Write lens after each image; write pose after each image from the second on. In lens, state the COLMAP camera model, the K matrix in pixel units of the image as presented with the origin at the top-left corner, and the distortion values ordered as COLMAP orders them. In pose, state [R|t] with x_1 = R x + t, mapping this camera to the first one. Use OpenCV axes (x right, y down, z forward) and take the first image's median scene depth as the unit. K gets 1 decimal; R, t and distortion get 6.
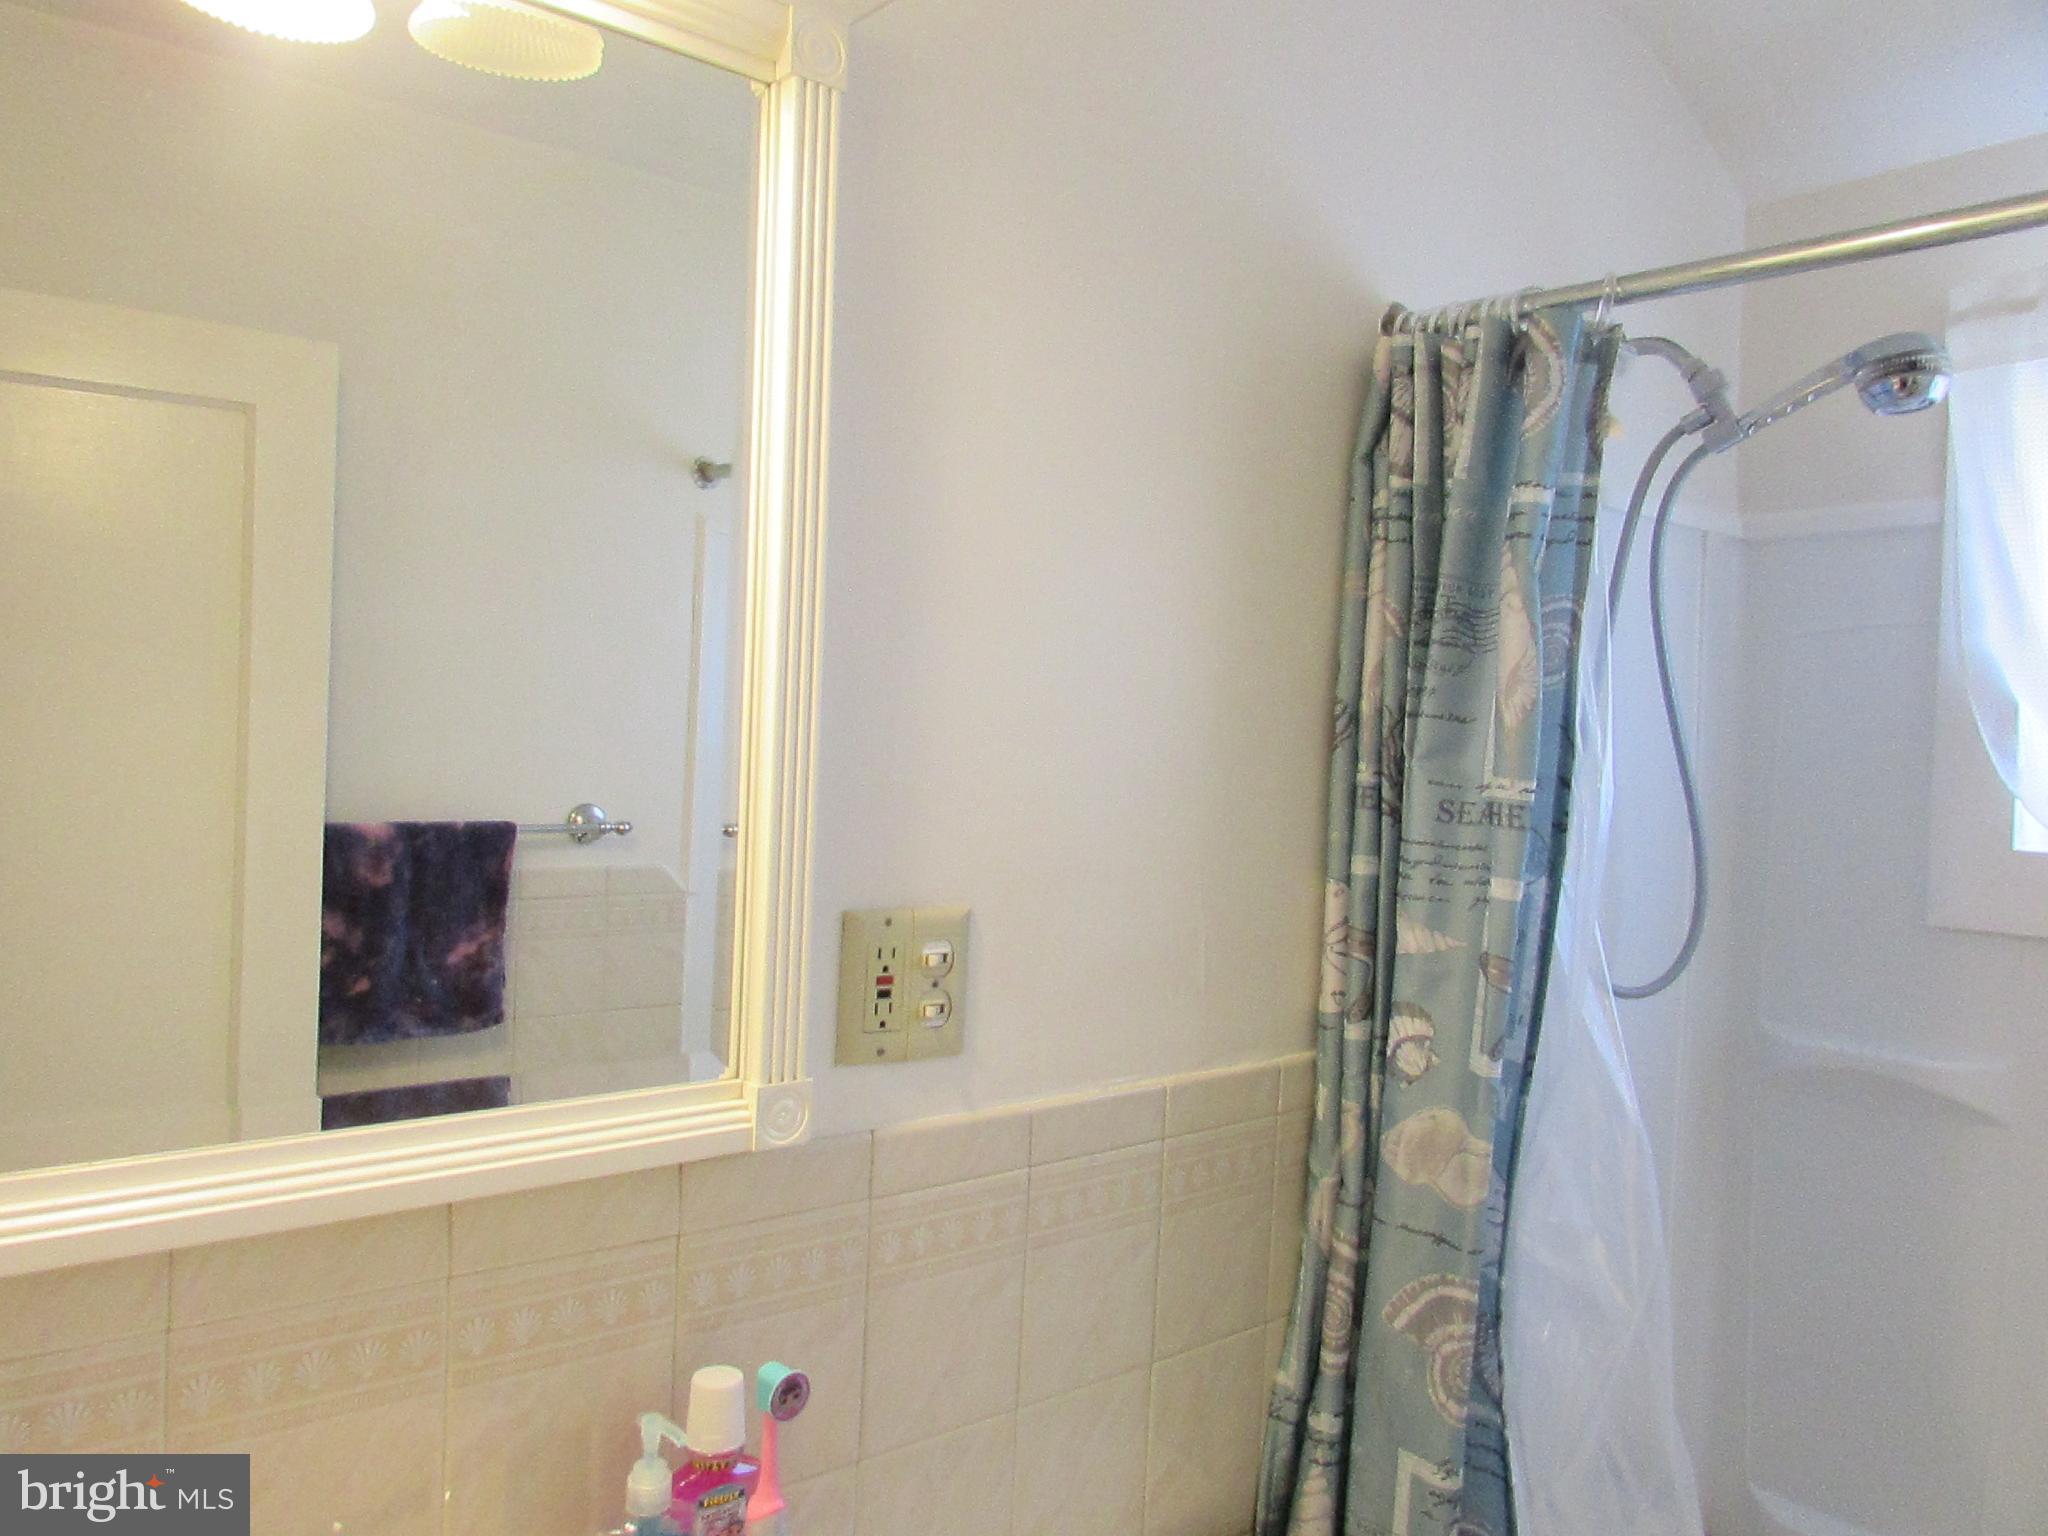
lens RADIAL K [[1444.5, 0, 1042.3], [0, 1444.5, 769.4], [0, 0, 1]] dist [-0.044405, 0.022899]
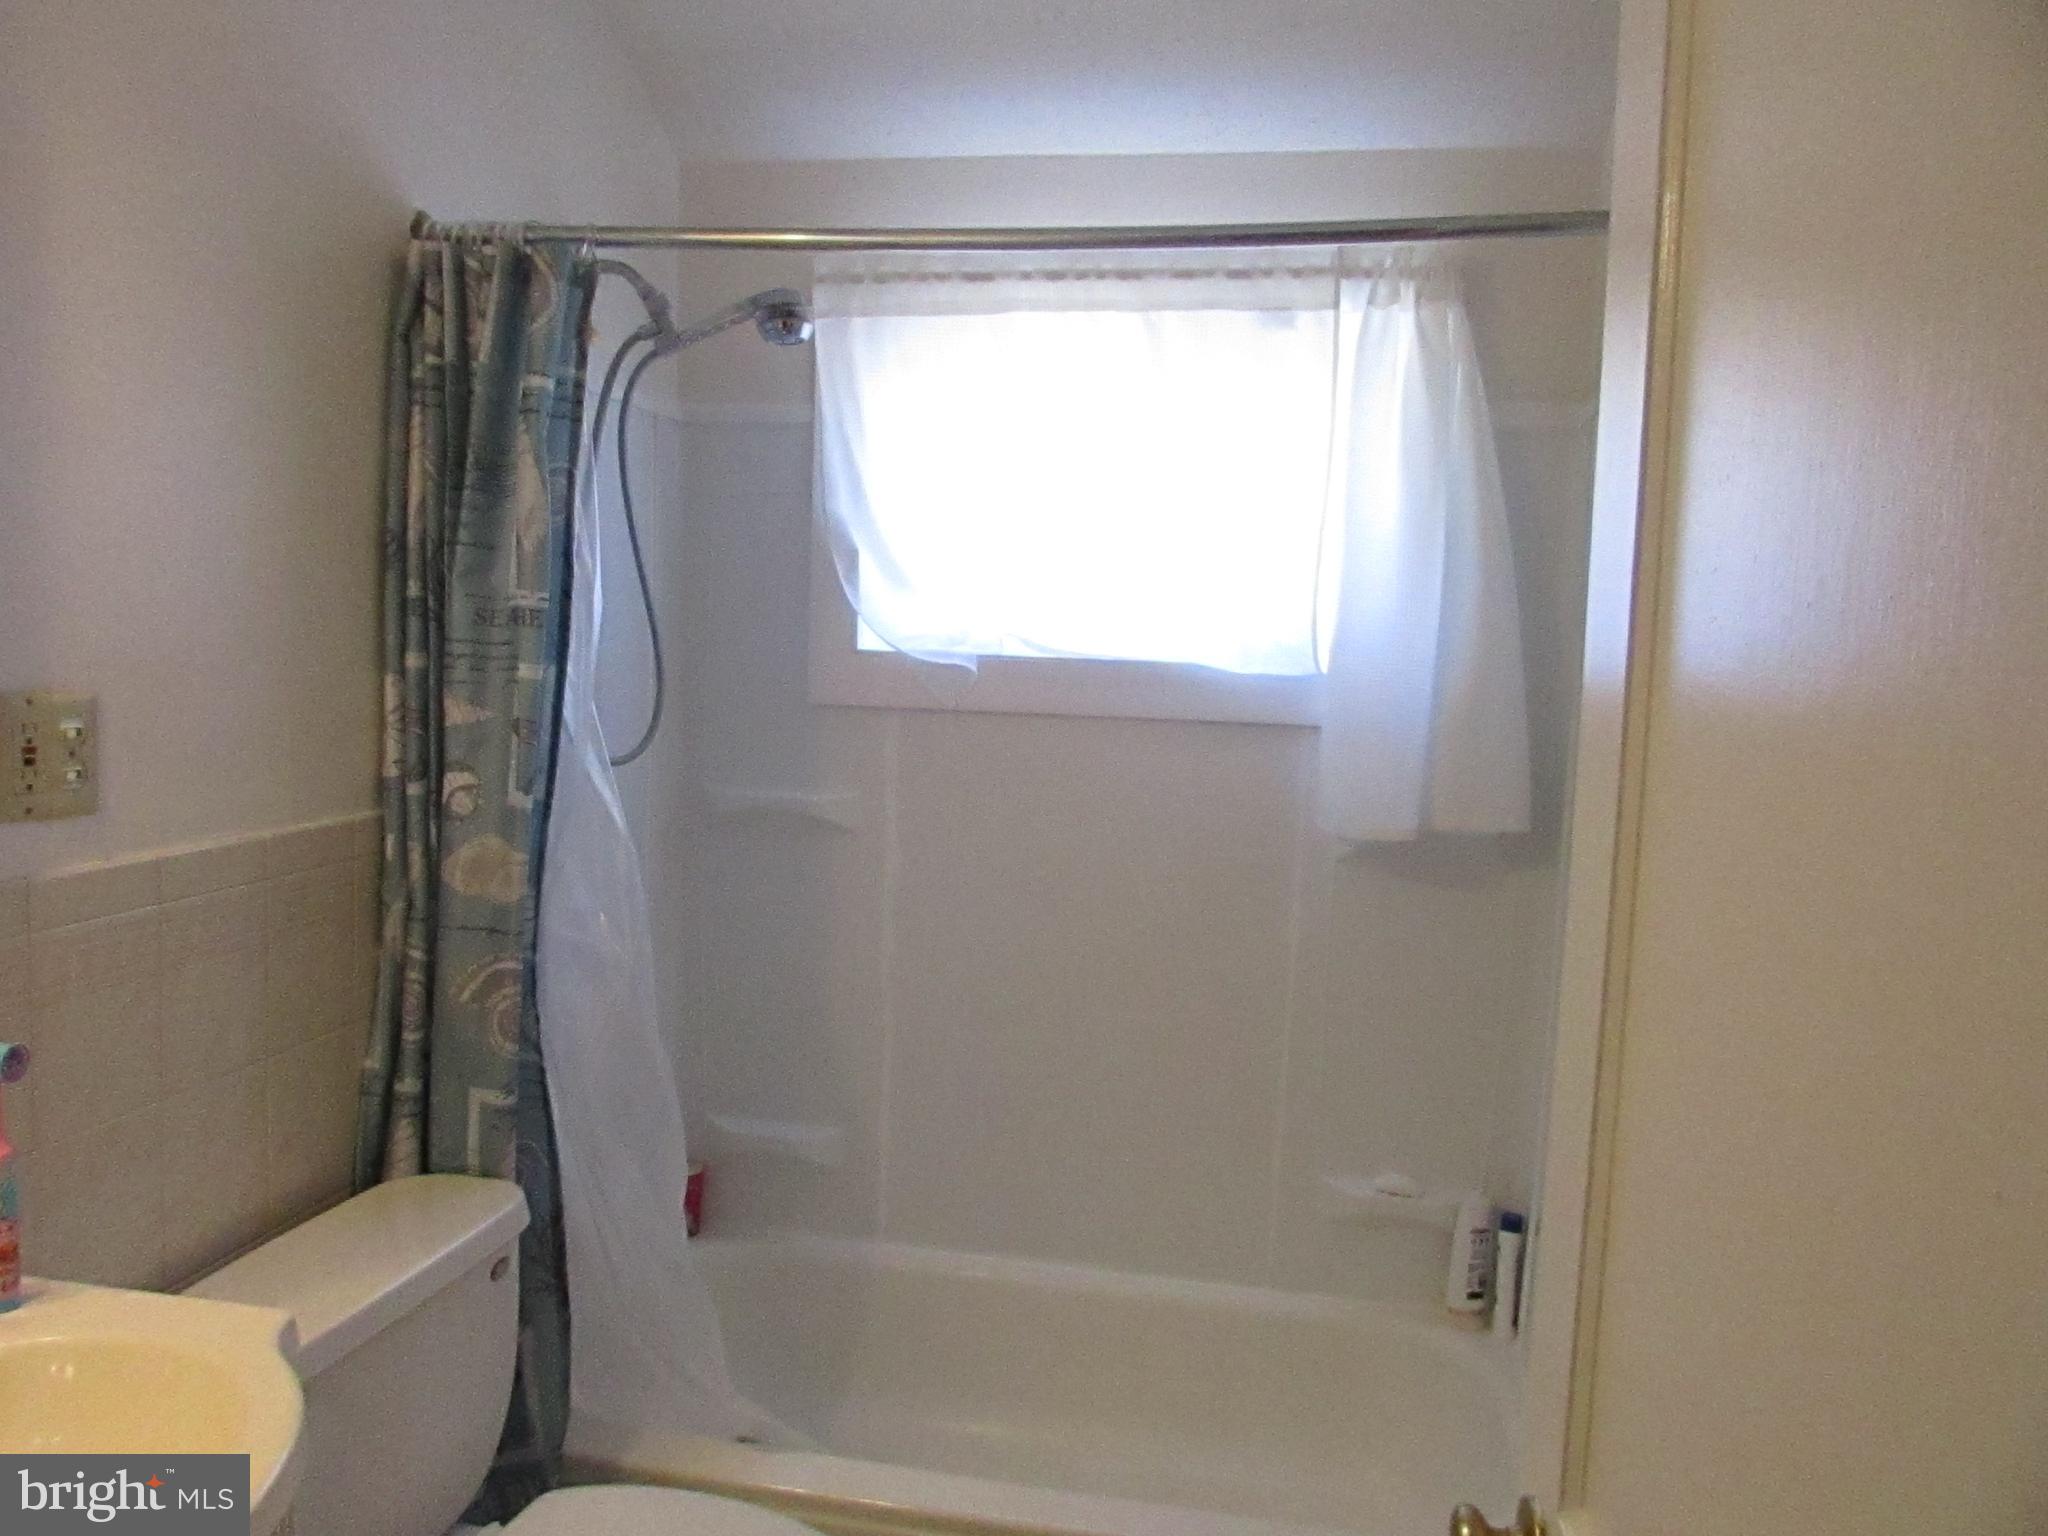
lens RADIAL K [[1444.5, 0, 1024.4], [0, 1444.5, 755.8], [0, 0, 1]] dist [-0.044405, 0.022899]
pose [[0.772530, -0.060744, 0.632066, -0.173306], [0.004456, 0.995908, 0.090264, 0.038919], [-0.634963, -0.066915, 0.769639, -0.340188]]
